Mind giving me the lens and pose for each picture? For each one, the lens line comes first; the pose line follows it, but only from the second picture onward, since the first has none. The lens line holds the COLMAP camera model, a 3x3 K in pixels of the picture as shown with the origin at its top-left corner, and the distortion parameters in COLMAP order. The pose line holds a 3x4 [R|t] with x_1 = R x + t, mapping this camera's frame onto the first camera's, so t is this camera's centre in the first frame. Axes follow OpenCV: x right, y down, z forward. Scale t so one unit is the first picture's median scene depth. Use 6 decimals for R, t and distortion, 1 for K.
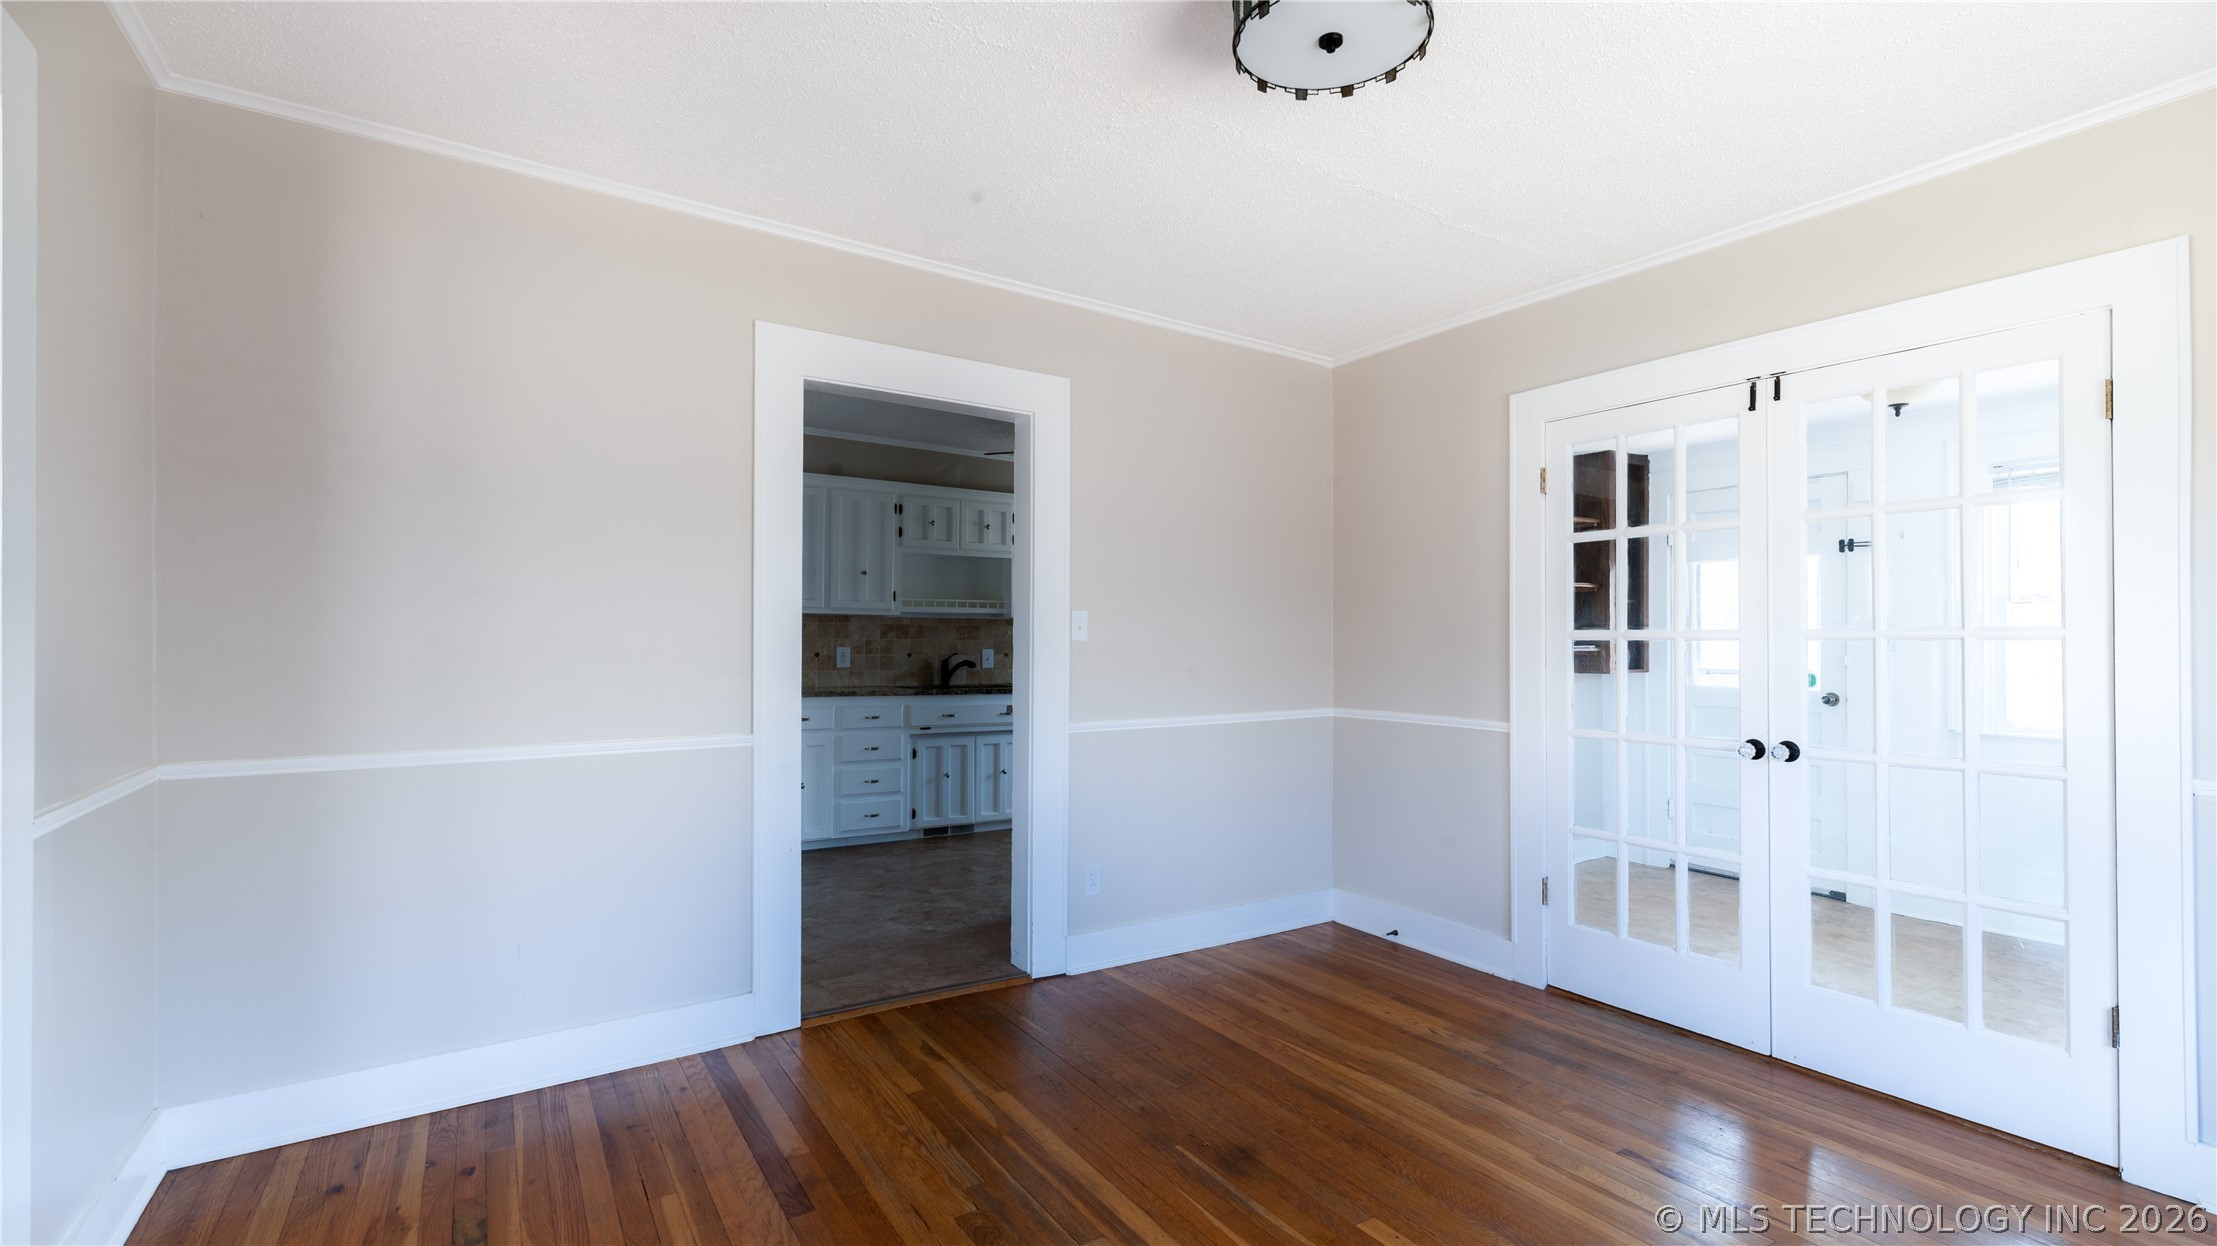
lens RADIAL K [[972.4, 0, 1133.6], [0, 972.4, 630.6], [0, 0, 1]] dist [0.001403, -0.000033]
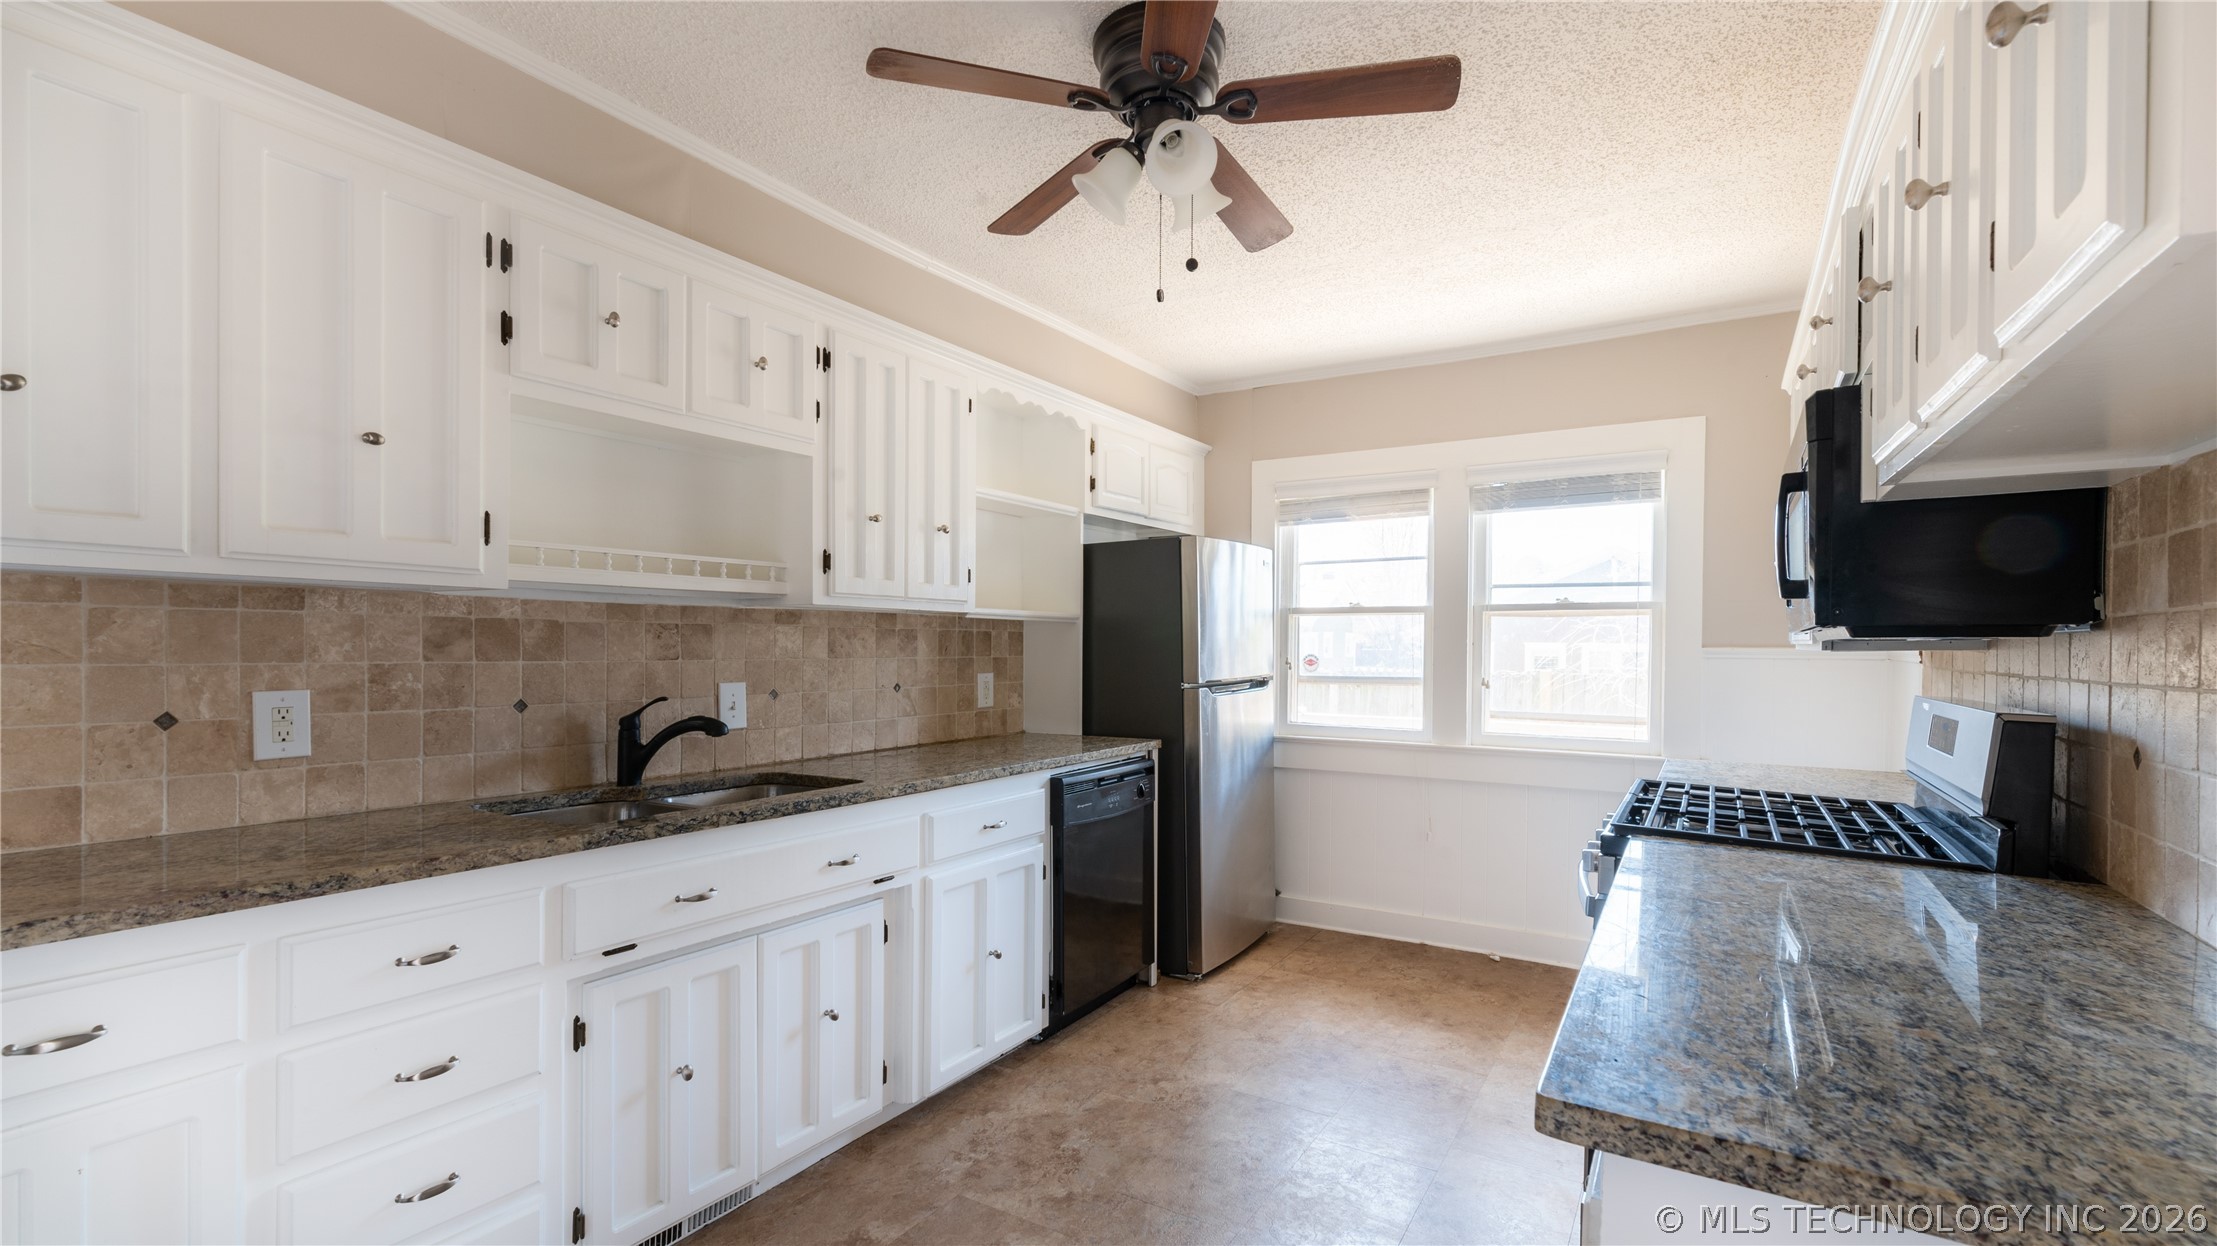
lens RADIAL K [[973.3, 0, 1122.3], [0, 973.3, 654.3], [0, 0, 1]] dist [0.003863, 0.000262]
pose [[0.908632, -0.004027, 0.417578, -0.313695], [-0.004802, 0.999787, 0.020091, -0.002903], [-0.417570, -0.020261, 0.908419, 1.028319]]
